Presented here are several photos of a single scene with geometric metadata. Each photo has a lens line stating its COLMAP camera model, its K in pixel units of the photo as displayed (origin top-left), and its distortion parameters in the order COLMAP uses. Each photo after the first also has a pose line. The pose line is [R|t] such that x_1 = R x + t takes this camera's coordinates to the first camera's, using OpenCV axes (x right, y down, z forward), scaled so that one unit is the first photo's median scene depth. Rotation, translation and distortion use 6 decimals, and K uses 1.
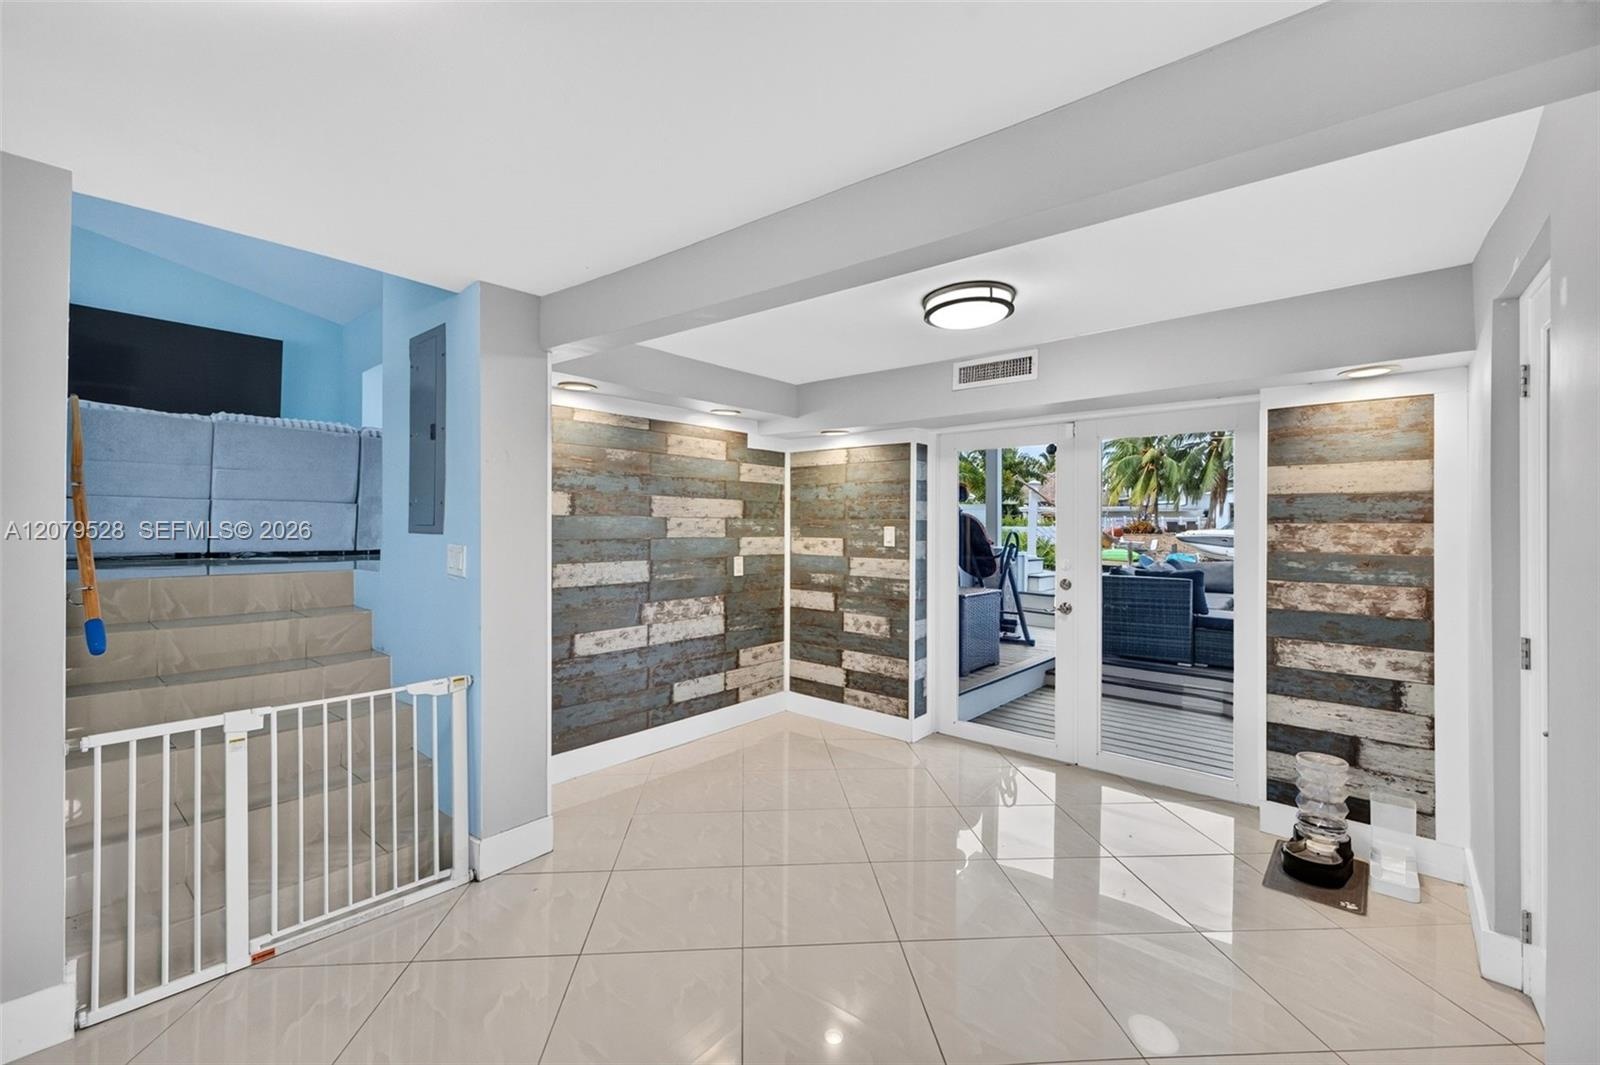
lens RADIAL K [[677.8, 0, 795.3], [0, 677.8, 526.9], [0, 0, 1]] dist [-0.000038, -0.000405]
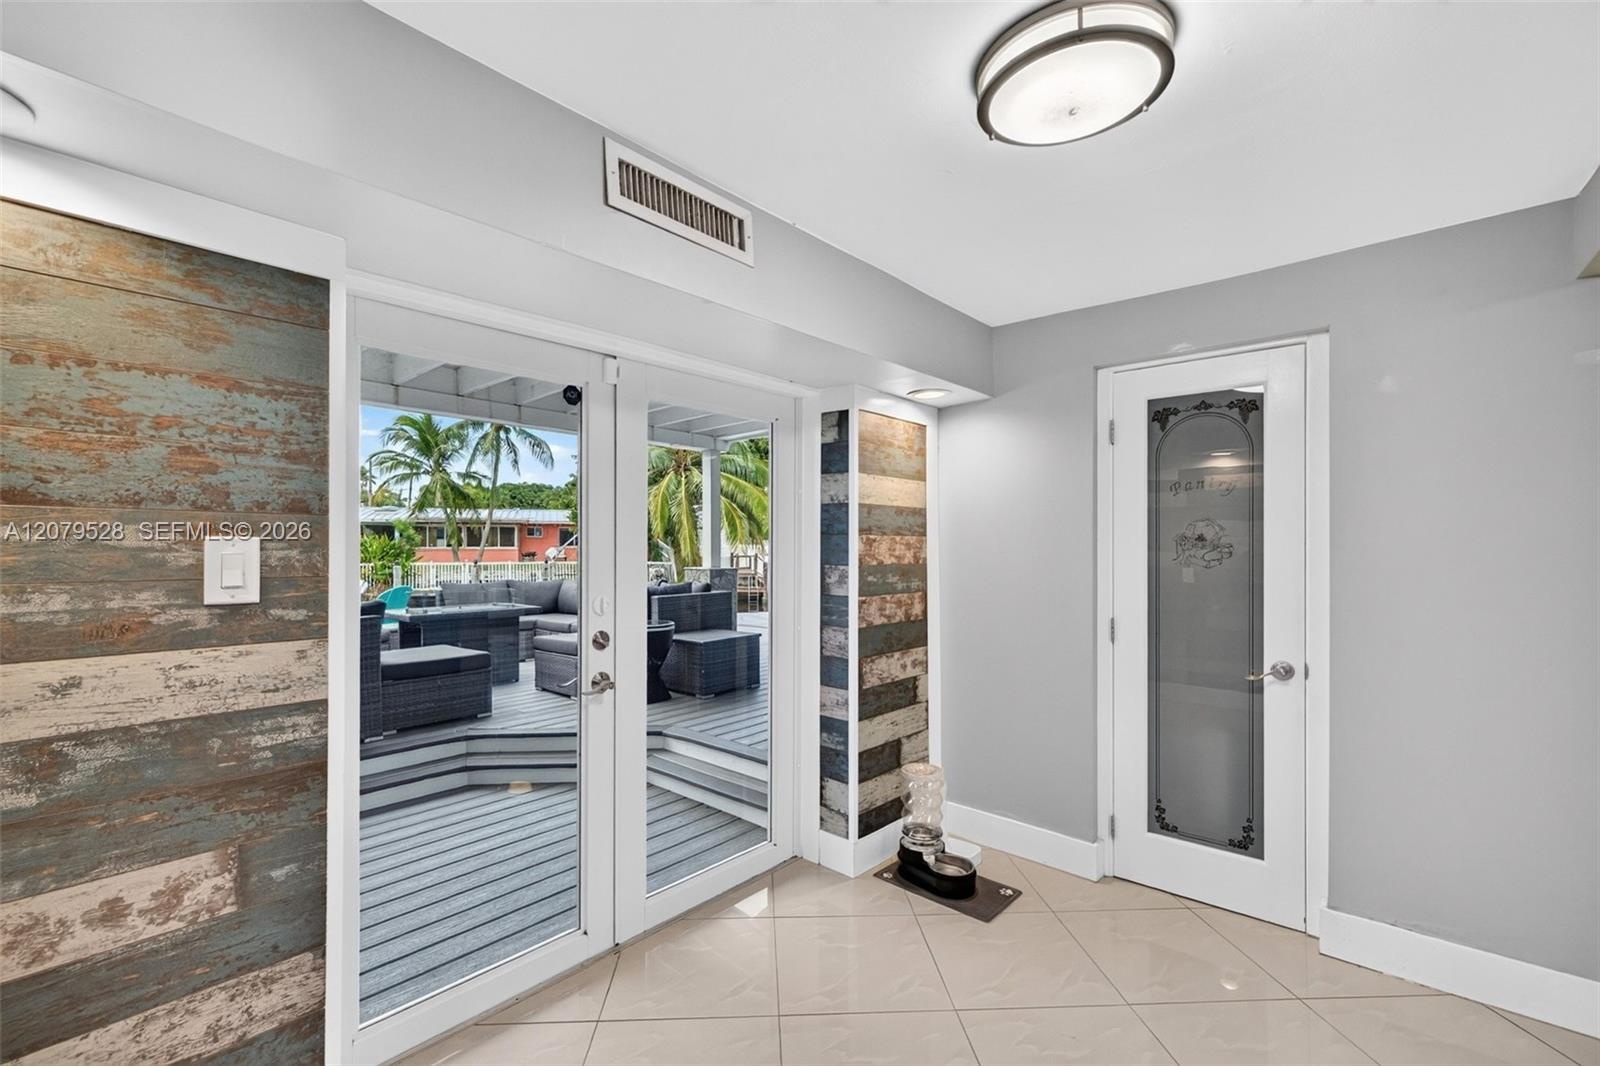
lens RADIAL K [[677.8, 0, 790.0], [0, 677.8, 546.0], [0, 0, 1]] dist [-0.000038, -0.000405]
pose [[0.023162, -0.006660, 0.999710, -0.215726], [0.001615, 0.999977, 0.006624, 0.003515], [-0.999730, 0.001461, 0.023172, 1.092529]]
